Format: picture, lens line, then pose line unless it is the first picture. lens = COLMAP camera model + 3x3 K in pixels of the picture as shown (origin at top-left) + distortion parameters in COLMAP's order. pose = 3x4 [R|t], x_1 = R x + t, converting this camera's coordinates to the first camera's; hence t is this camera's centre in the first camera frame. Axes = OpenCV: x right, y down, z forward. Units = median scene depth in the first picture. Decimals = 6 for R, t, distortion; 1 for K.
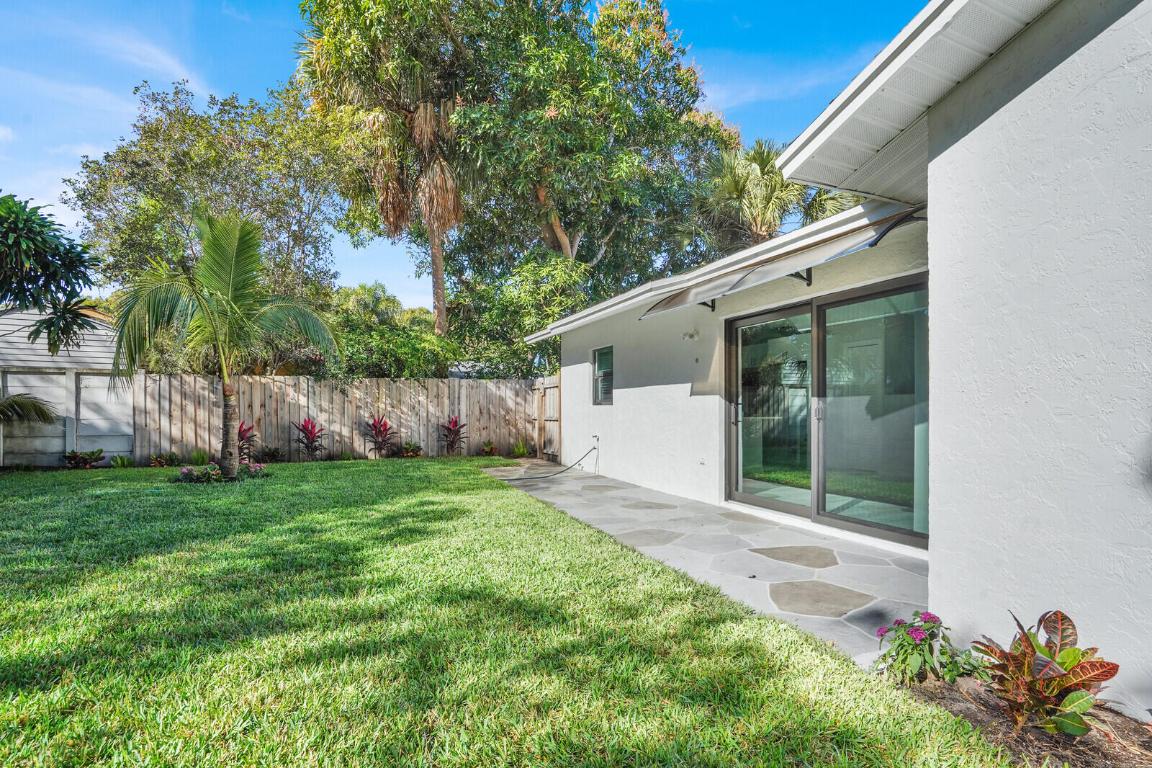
lens RADIAL K [[553.9, 0, 580.3], [0, 553.9, 409.0], [0, 0, 1]] dist [-0.025880, -0.000221]
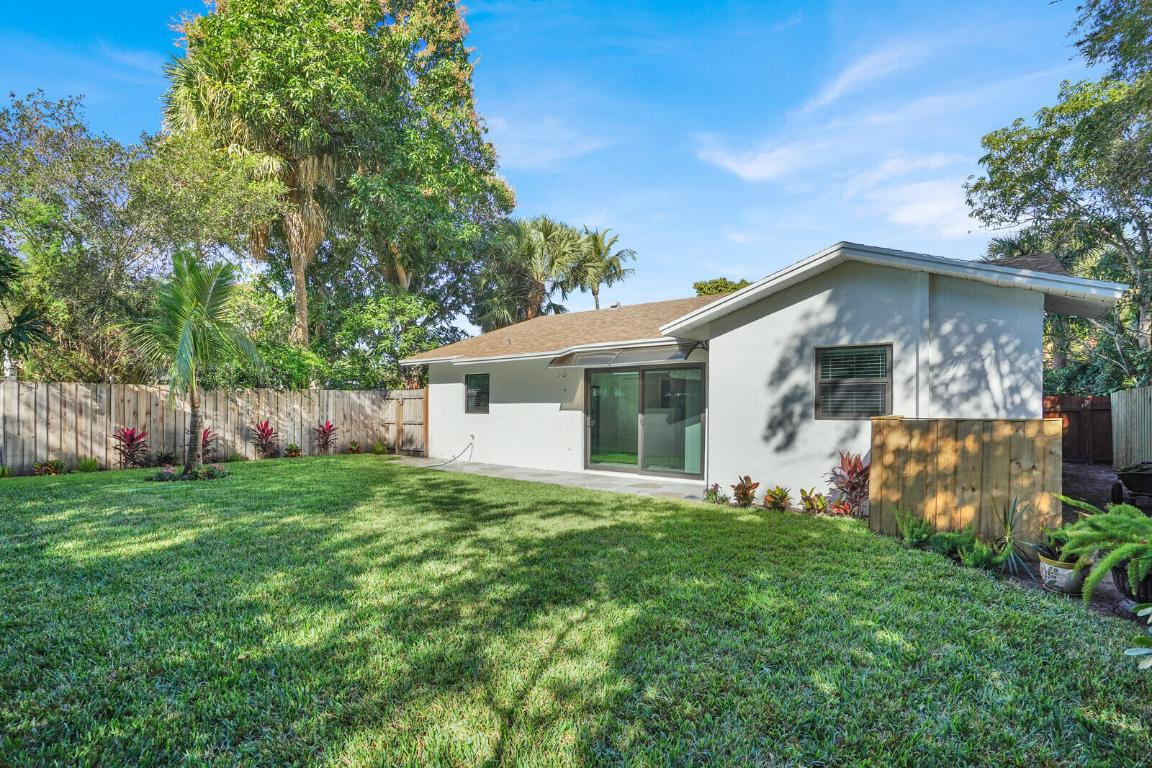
lens RADIAL K [[551.7, 0, 576.4], [0, 551.7, 404.0], [0, 0, 1]] dist [-0.000576, 0.000371]
pose [[0.874443, 0.008342, 0.485056, -0.386729], [-0.005231, 0.999956, -0.007766, -0.020590], [-0.485100, 0.004254, 0.874449, -0.337833]]
